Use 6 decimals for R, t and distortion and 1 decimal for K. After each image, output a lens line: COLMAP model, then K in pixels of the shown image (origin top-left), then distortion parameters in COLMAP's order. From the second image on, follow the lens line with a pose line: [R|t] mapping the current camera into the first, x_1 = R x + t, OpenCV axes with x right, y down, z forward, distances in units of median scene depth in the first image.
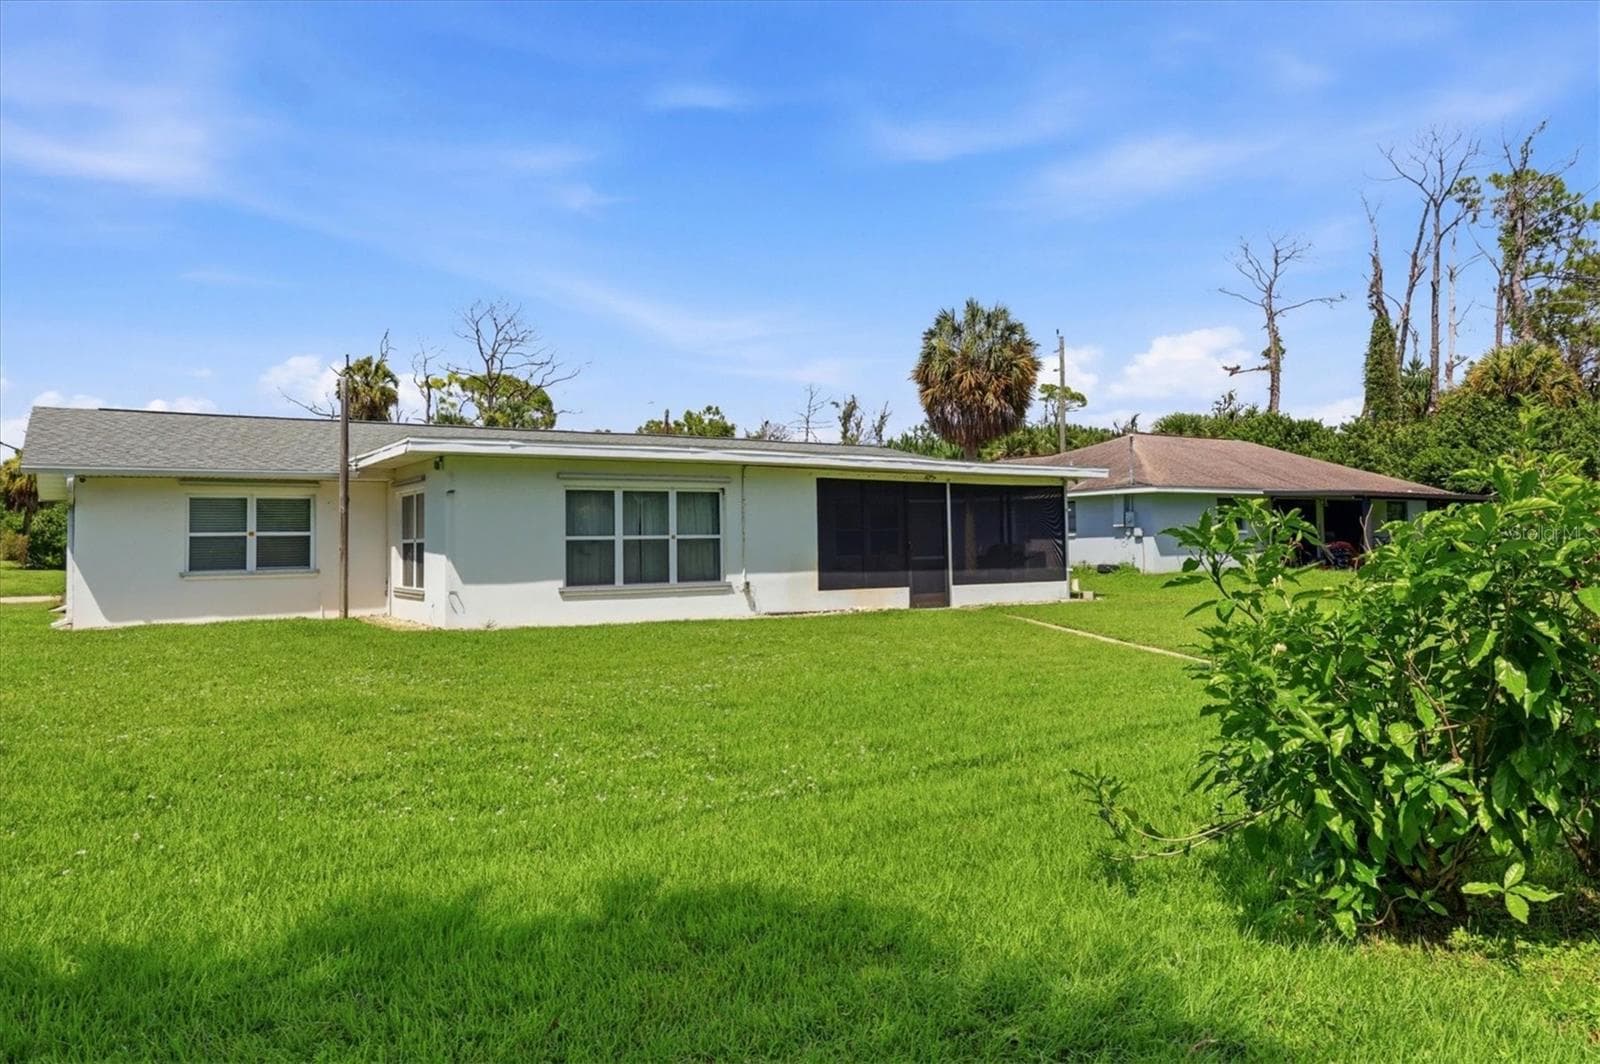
lens RADIAL K [[1377.7, 0, 800.0], [0, 1377.7, 532.0], [0, 0, 1]] dist [-0.000051, -0.004184]
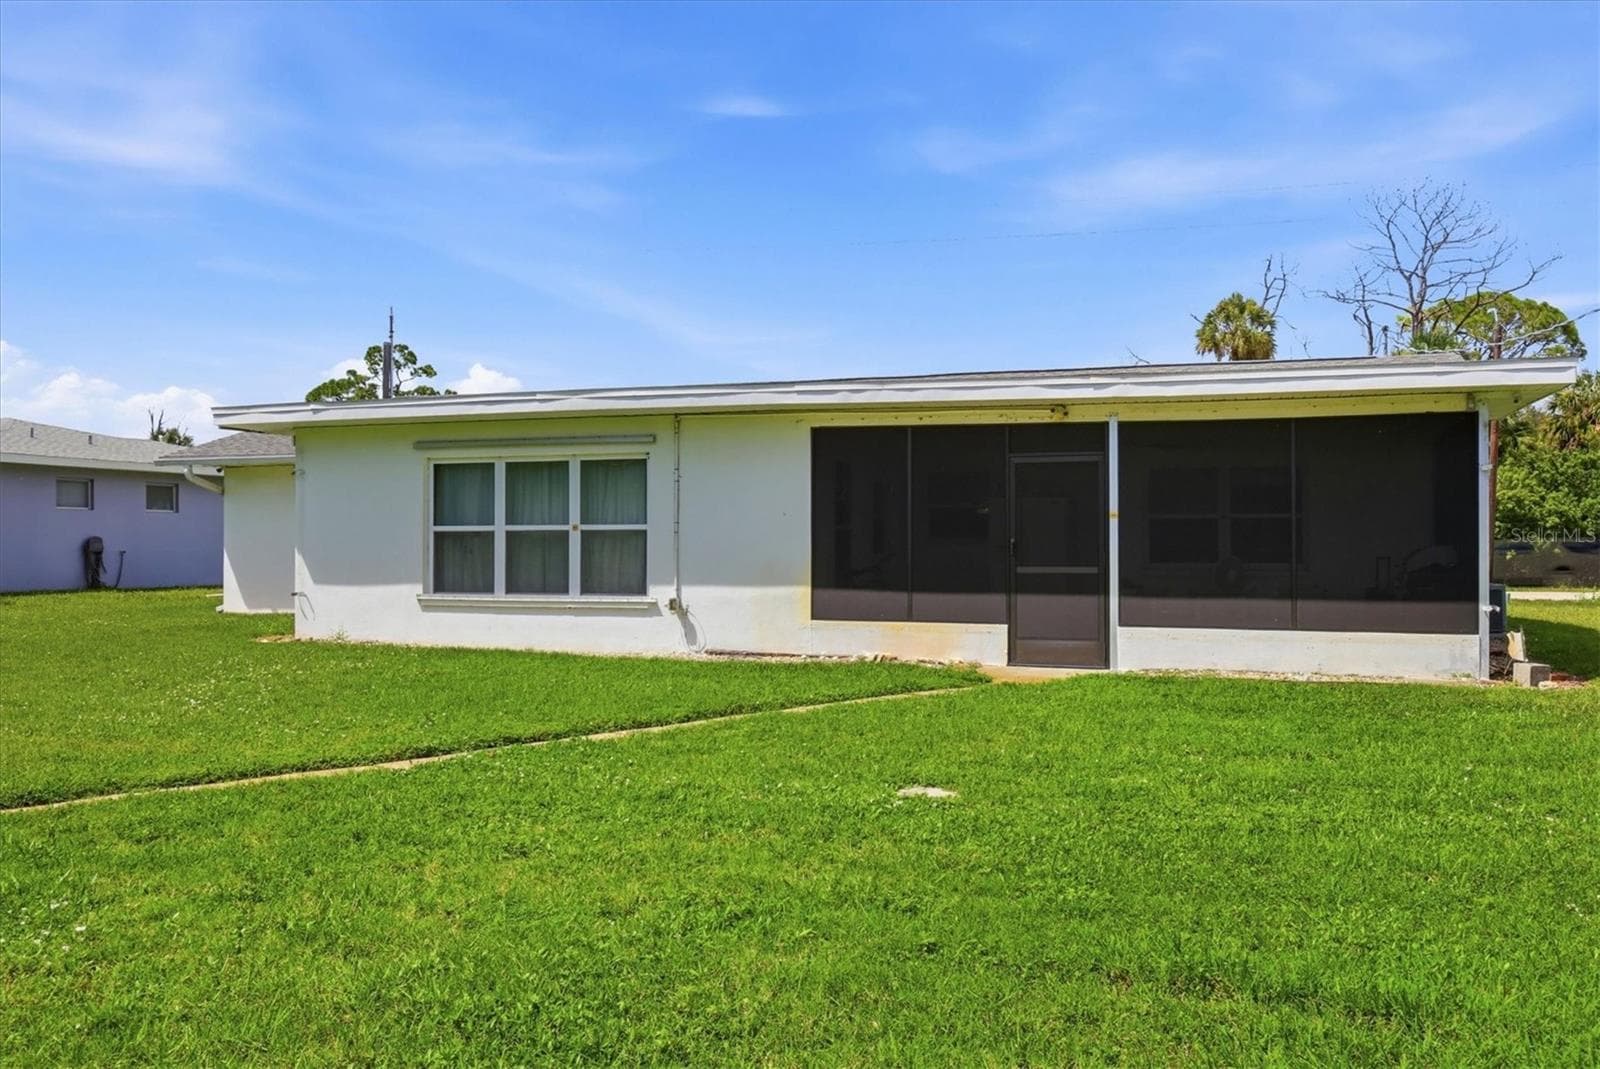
lens RADIAL K [[1377.7, 0, 800.0], [0, 1377.7, 534.5], [0, 0, 1]] dist [-0.000051, -0.004184]
pose [[0.509105, 0.002901, -0.860700, 0.537825], [-0.003382, 0.999993, 0.001370, 0.005642], [0.860698, 0.002214, 0.509111, 0.729046]]
